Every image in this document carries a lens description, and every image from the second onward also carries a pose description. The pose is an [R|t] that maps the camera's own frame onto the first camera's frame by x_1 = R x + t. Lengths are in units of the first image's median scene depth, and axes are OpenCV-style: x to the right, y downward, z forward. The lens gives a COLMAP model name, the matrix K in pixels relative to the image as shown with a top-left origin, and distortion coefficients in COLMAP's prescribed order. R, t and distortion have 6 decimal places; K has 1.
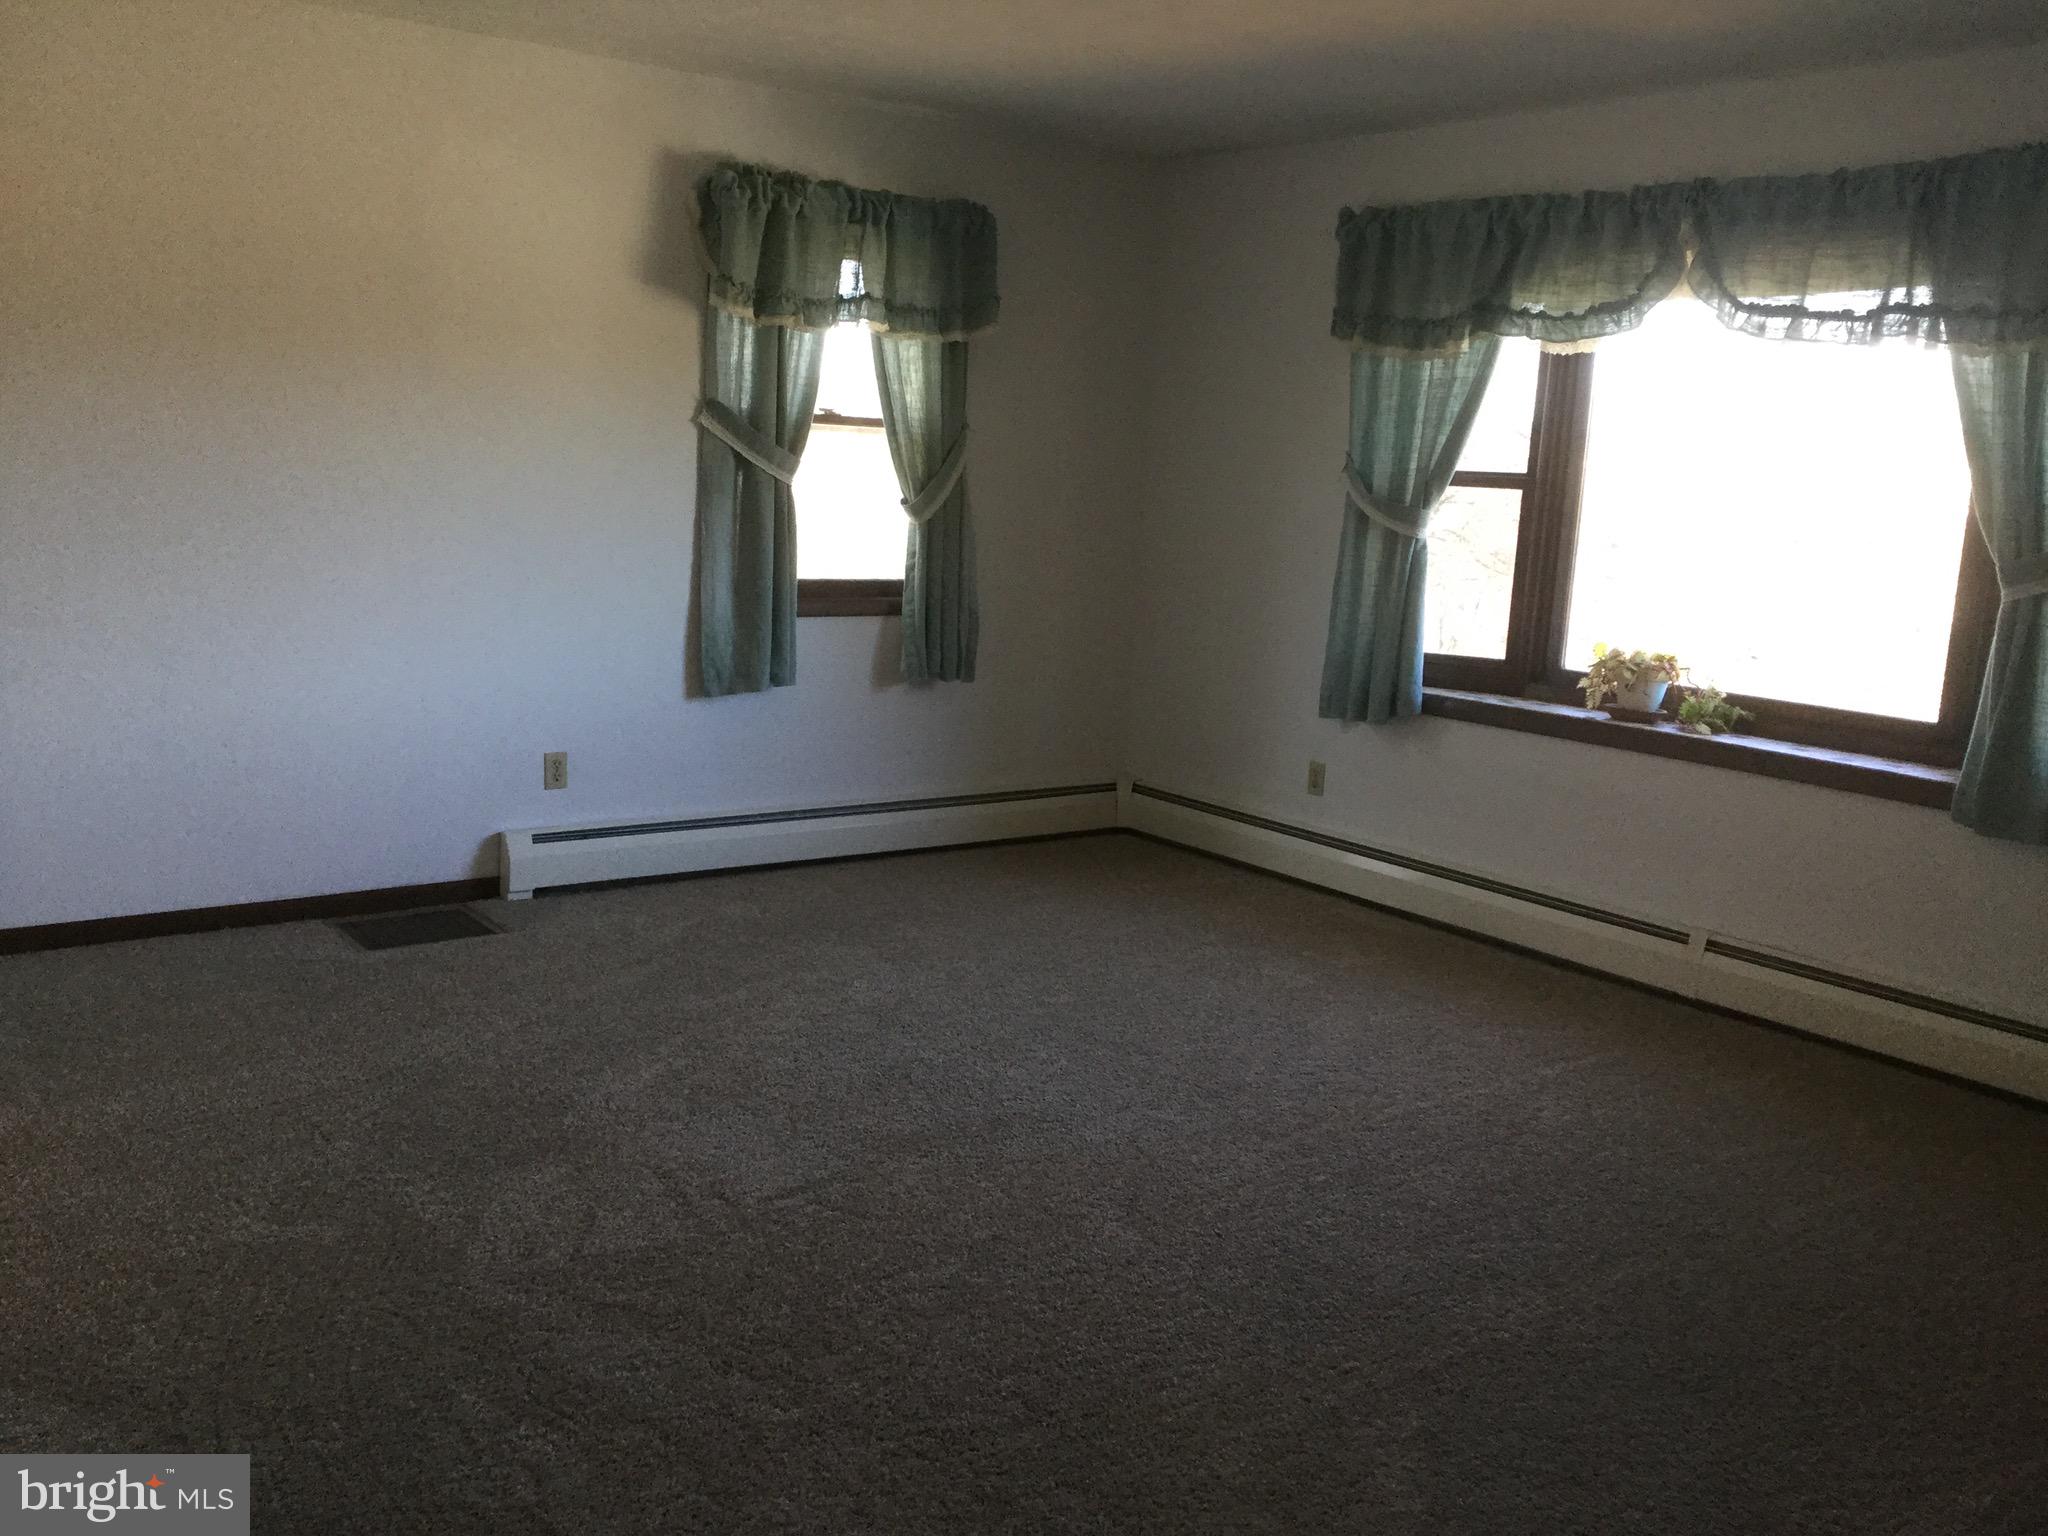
lens RADIAL K [[1842.8, 0, 1024.0], [0, 1842.8, 768.0], [0, 0, 1]] dist [0.108109, -0.170837]
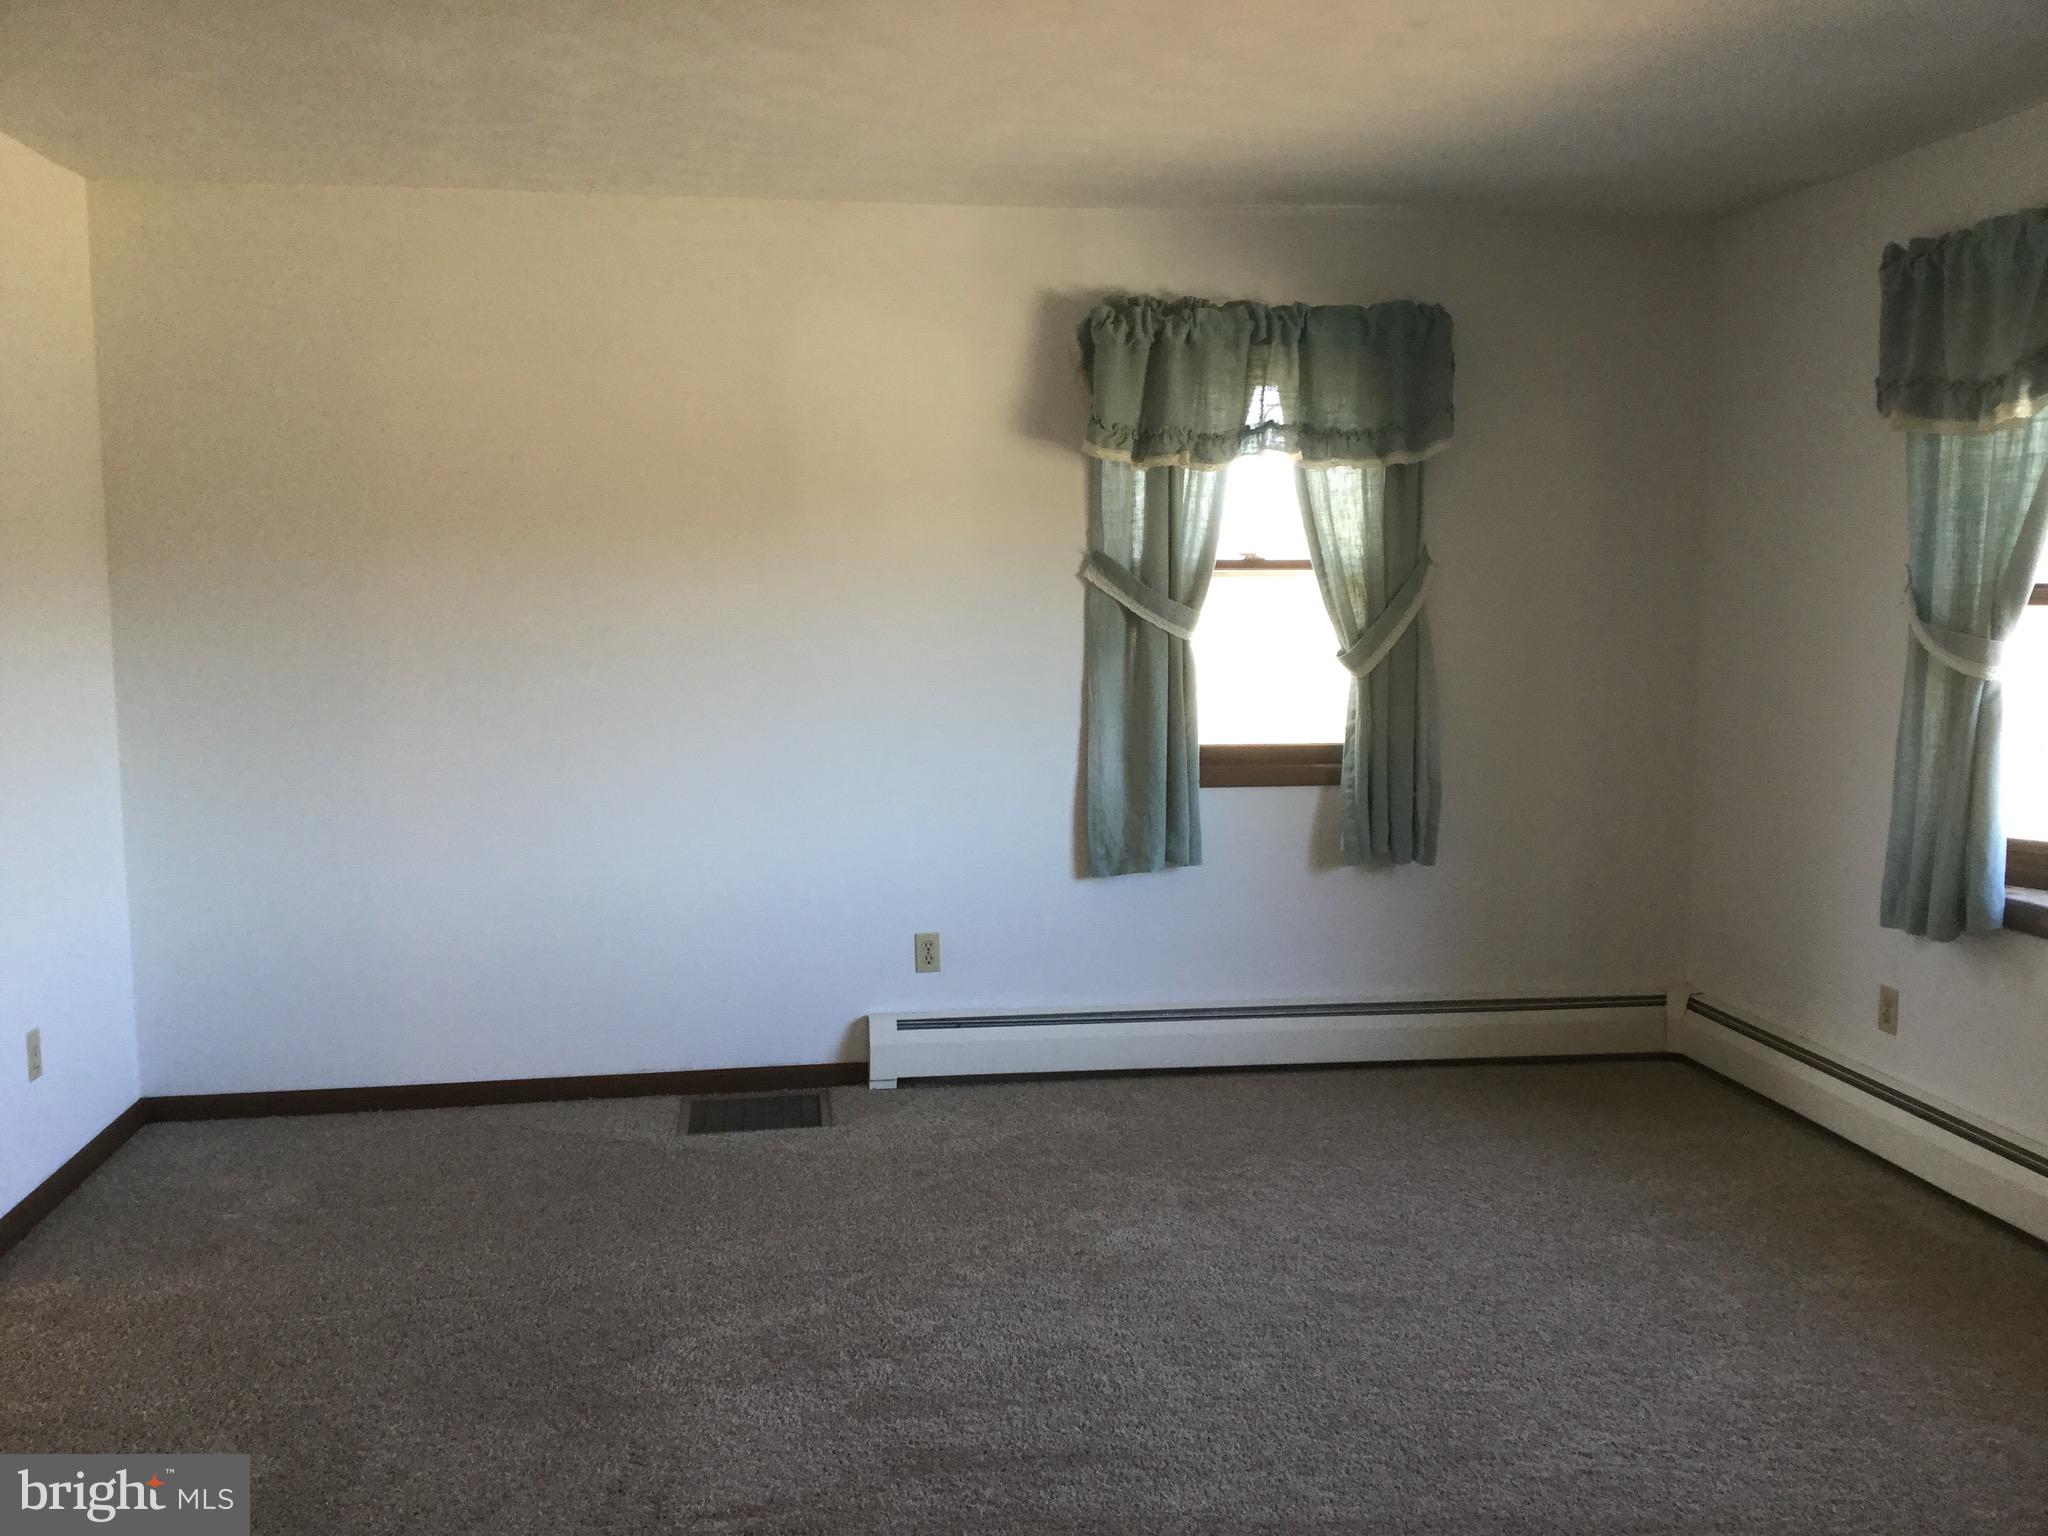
lens RADIAL K [[1831.9, 0, 1030.1], [0, 1831.9, 758.5], [0, 0, 1]] dist [0.122182, -0.194600]
pose [[0.870504, -0.006428, -0.492119, 0.242375], [-0.036730, 0.996278, -0.077986, -0.024892], [0.490788, 0.085963, 0.867028, 0.202849]]
